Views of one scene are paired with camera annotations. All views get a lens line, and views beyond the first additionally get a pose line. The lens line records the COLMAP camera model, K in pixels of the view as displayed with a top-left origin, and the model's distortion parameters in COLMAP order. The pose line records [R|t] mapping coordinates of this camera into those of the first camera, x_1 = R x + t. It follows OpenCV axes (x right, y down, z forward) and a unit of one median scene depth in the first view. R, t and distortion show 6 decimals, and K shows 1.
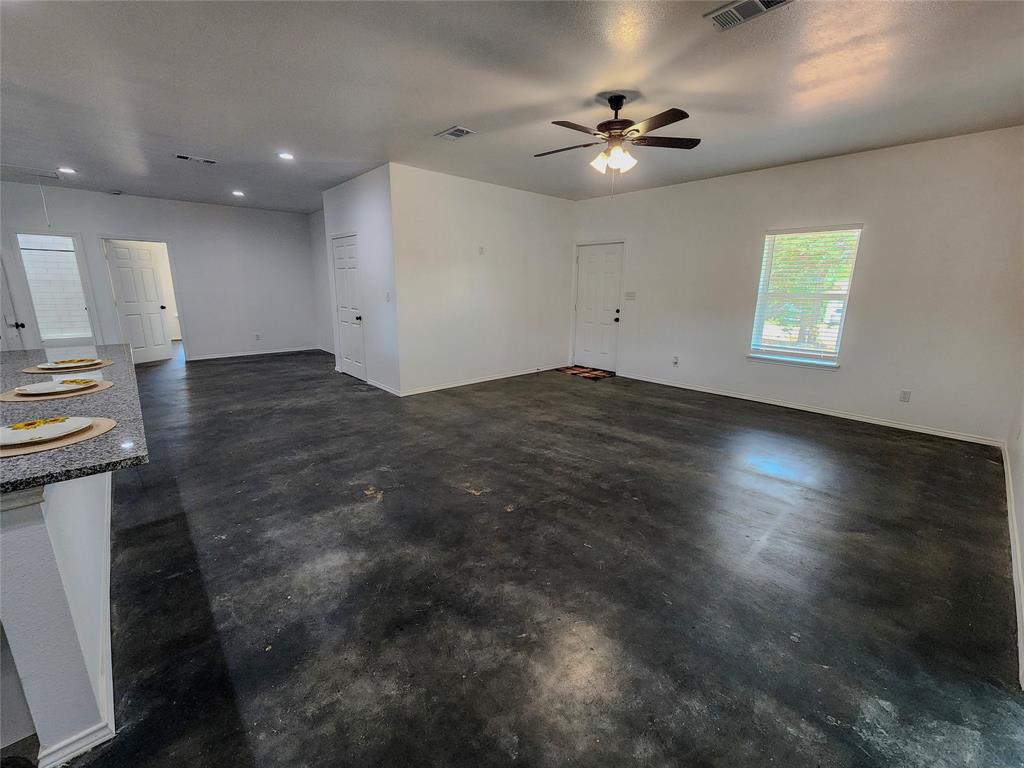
lens RADIAL K [[425.6, 0, 510.0], [0, 425.6, 381.4], [0, 0, 1]] dist [0.003662, 0.000617]
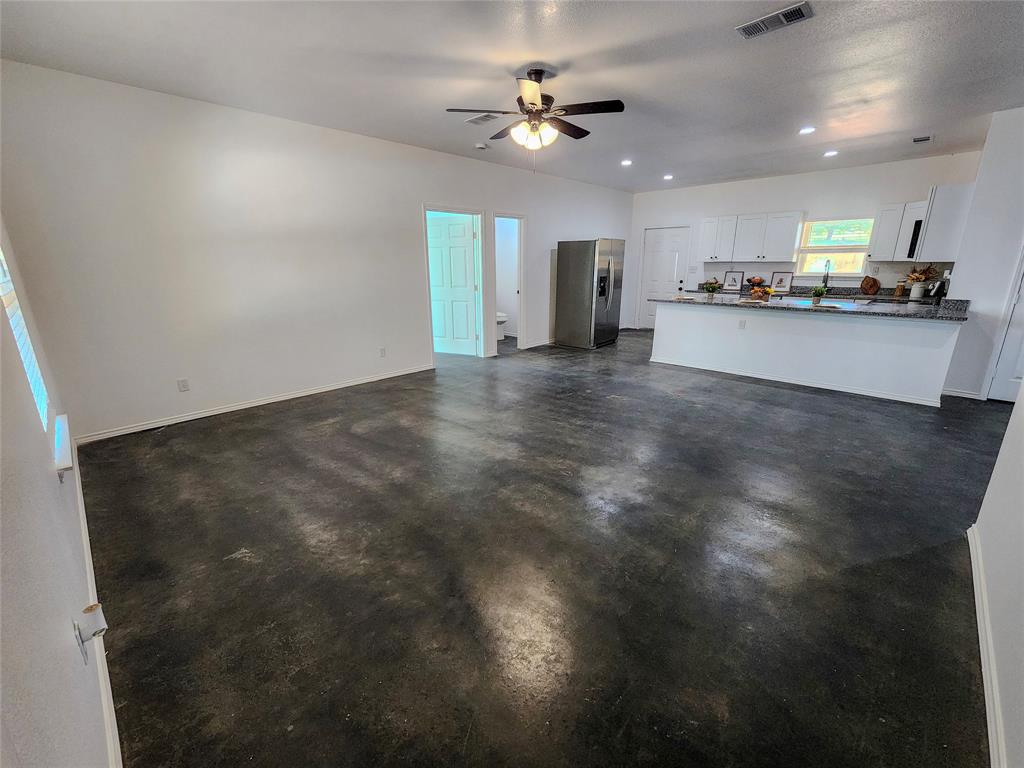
lens RADIAL K [[429.3, 0, 505.1], [0, 429.3, 383.5], [0, 0, 1]] dist [0.002126, 0.000281]
pose [[-0.998531, 0.011430, -0.052955, 0.346298], [-0.015215, 0.878981, 0.476614, -0.449737], [0.051994, 0.476720, -0.877516, 2.010882]]
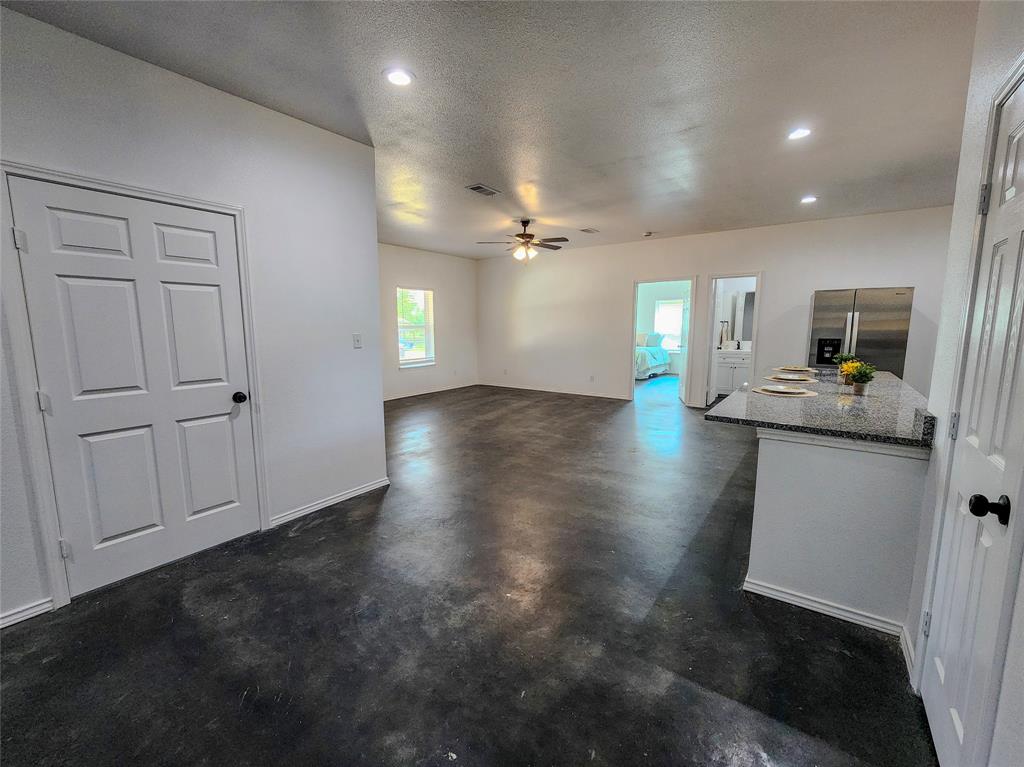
lens RADIAL K [[425.6, 0, 510.0], [0, 425.6, 380.9], [0, 0, 1]] dist [0.003662, 0.000617]
pose [[-0.200747, -0.142120, 0.969279, -1.481043], [0.222232, 0.957020, 0.186349, -0.329128], [-0.954104, 0.252814, -0.160535, 1.392235]]
